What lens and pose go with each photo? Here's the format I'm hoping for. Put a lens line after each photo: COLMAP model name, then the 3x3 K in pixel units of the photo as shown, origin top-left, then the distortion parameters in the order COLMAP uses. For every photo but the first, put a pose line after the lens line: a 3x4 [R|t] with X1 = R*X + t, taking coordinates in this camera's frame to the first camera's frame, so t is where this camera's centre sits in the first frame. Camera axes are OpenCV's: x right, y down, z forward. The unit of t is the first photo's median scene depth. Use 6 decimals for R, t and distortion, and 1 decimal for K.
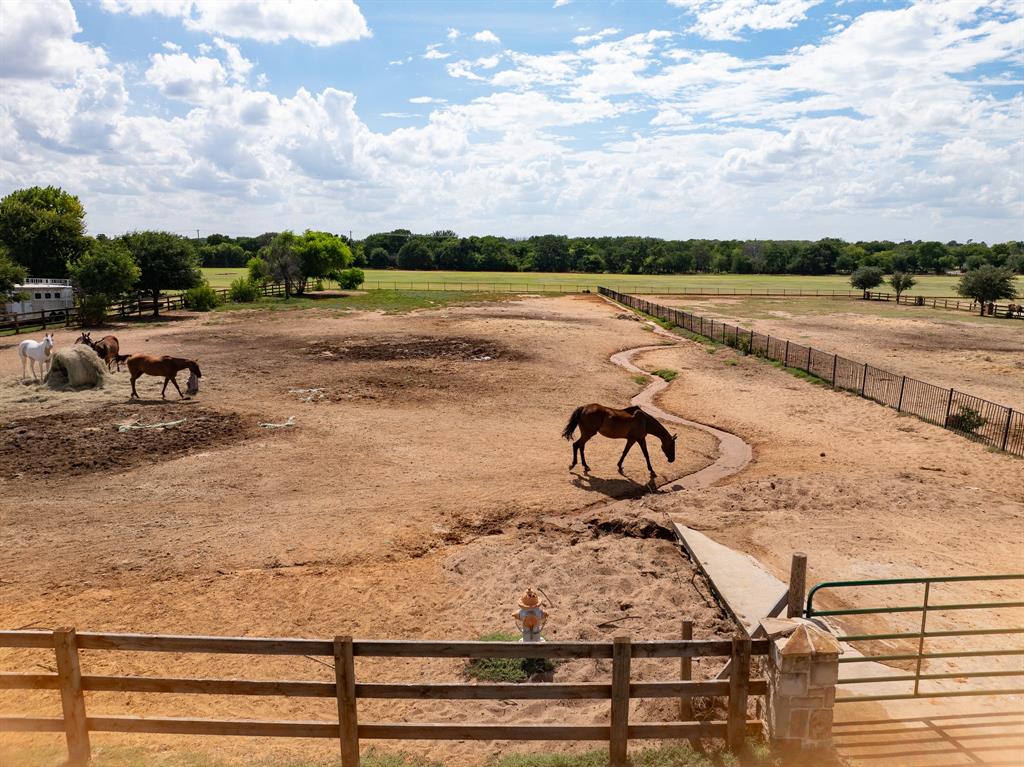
lens RADIAL K [[720.8, 0, 518.1], [0, 720.8, 374.8], [0, 0, 1]] dist [-0.047283, 0.017168]
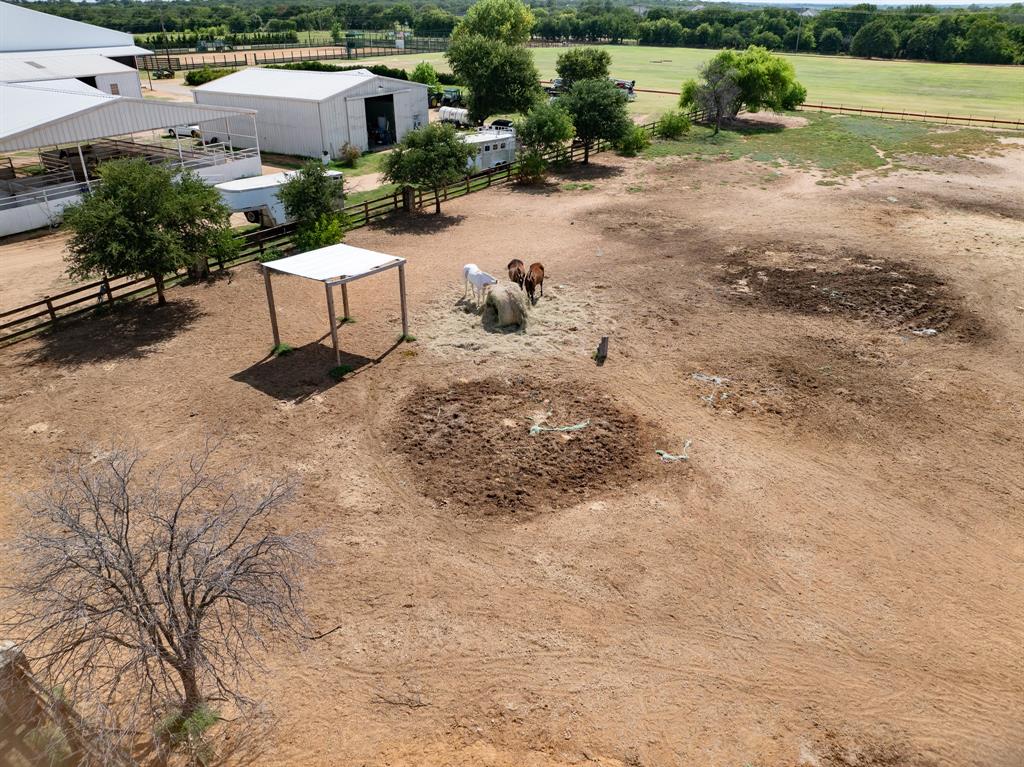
lens RADIAL K [[720.8, 0, 516.4], [0, 720.8, 375.6], [0, 0, 1]] dist [-0.047283, 0.017168]
pose [[0.843630, 0.242909, -0.478836, -0.033654], [-0.088172, 0.942380, 0.322716, -0.159713], [0.529636, -0.230034, 0.816438, 0.051087]]
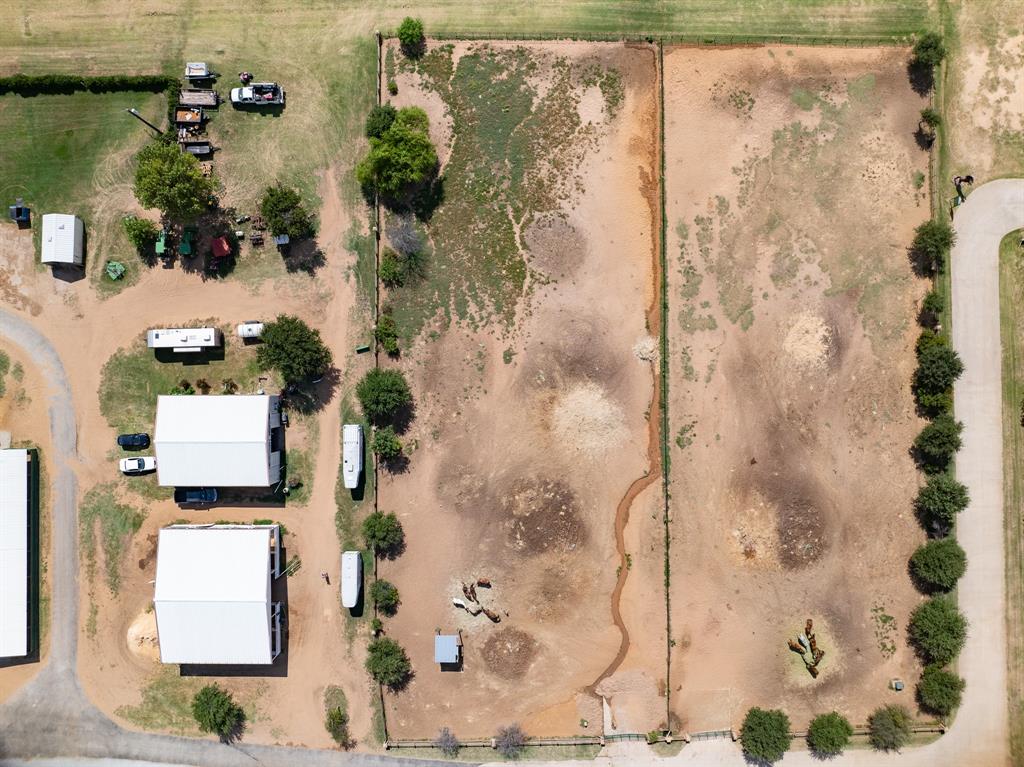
lens RADIAL K [[720.8, 0, 507.3], [0, 720.8, 379.6], [0, 0, 1]] dist [-0.047283, 0.017168]
pose [[0.999959, -0.002763, -0.008652, -0.239274], [0.009015, 0.186026, 0.982503, -2.550044], [-0.001105, -0.982541, 0.186044, 0.909507]]
